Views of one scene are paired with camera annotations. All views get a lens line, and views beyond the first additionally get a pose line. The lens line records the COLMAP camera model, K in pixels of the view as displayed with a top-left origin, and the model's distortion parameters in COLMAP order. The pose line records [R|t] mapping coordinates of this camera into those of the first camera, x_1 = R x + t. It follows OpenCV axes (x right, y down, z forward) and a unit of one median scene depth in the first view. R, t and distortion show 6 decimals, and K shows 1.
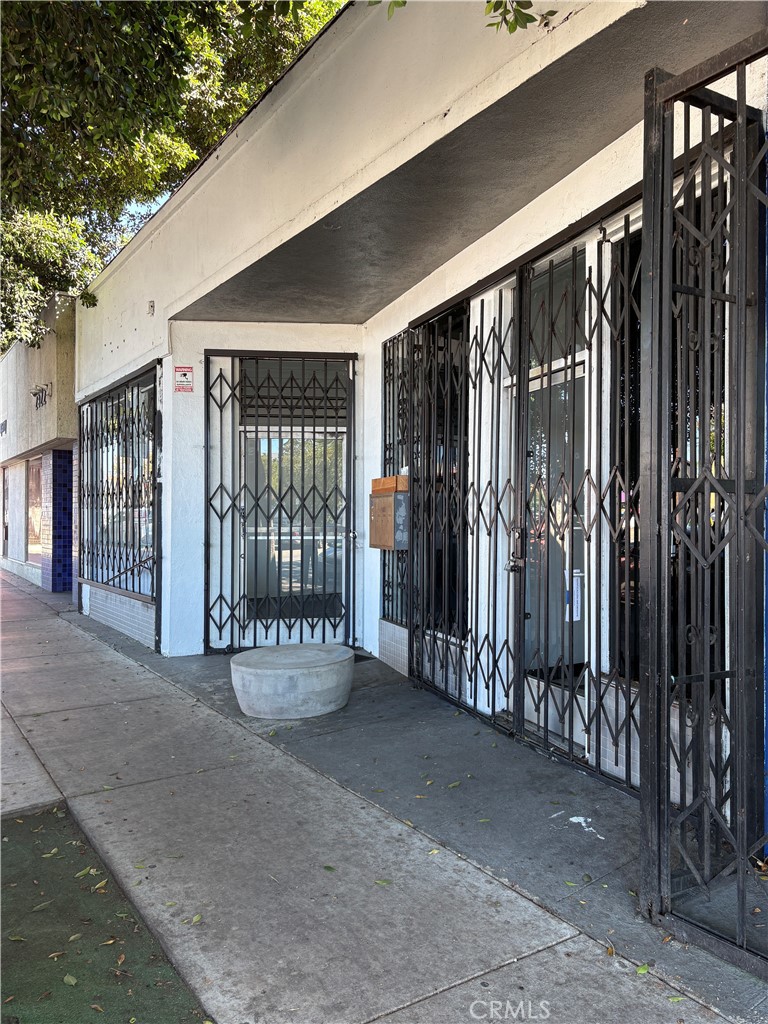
lens RADIAL K [[778.7, 0, 385.6], [0, 778.7, 511.8], [0, 0, 1]] dist [0.050898, 0.005314]
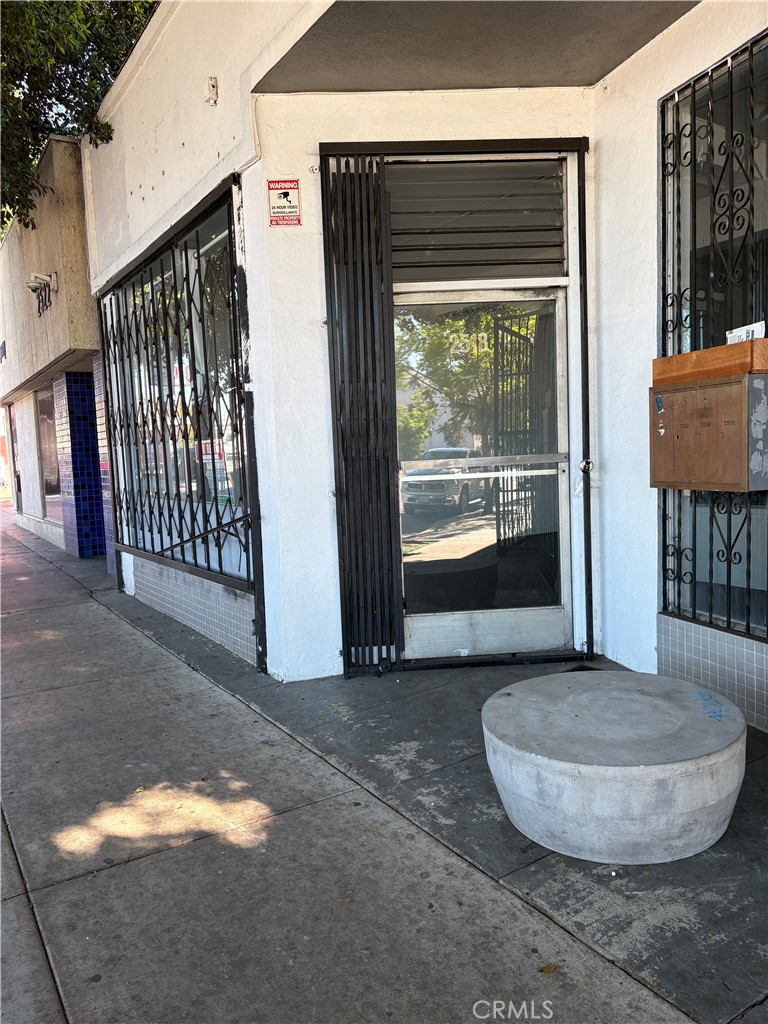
lens RADIAL K [[778.7, 0, 383.7], [0, 778.7, 515.2], [0, 0, 1]] dist [0.050898, 0.005314]
pose [[0.998951, -0.038913, -0.024139, -0.141268], [0.040864, 0.995420, 0.086426, 0.007352], [0.020665, -0.087322, 0.995966, 0.324324]]
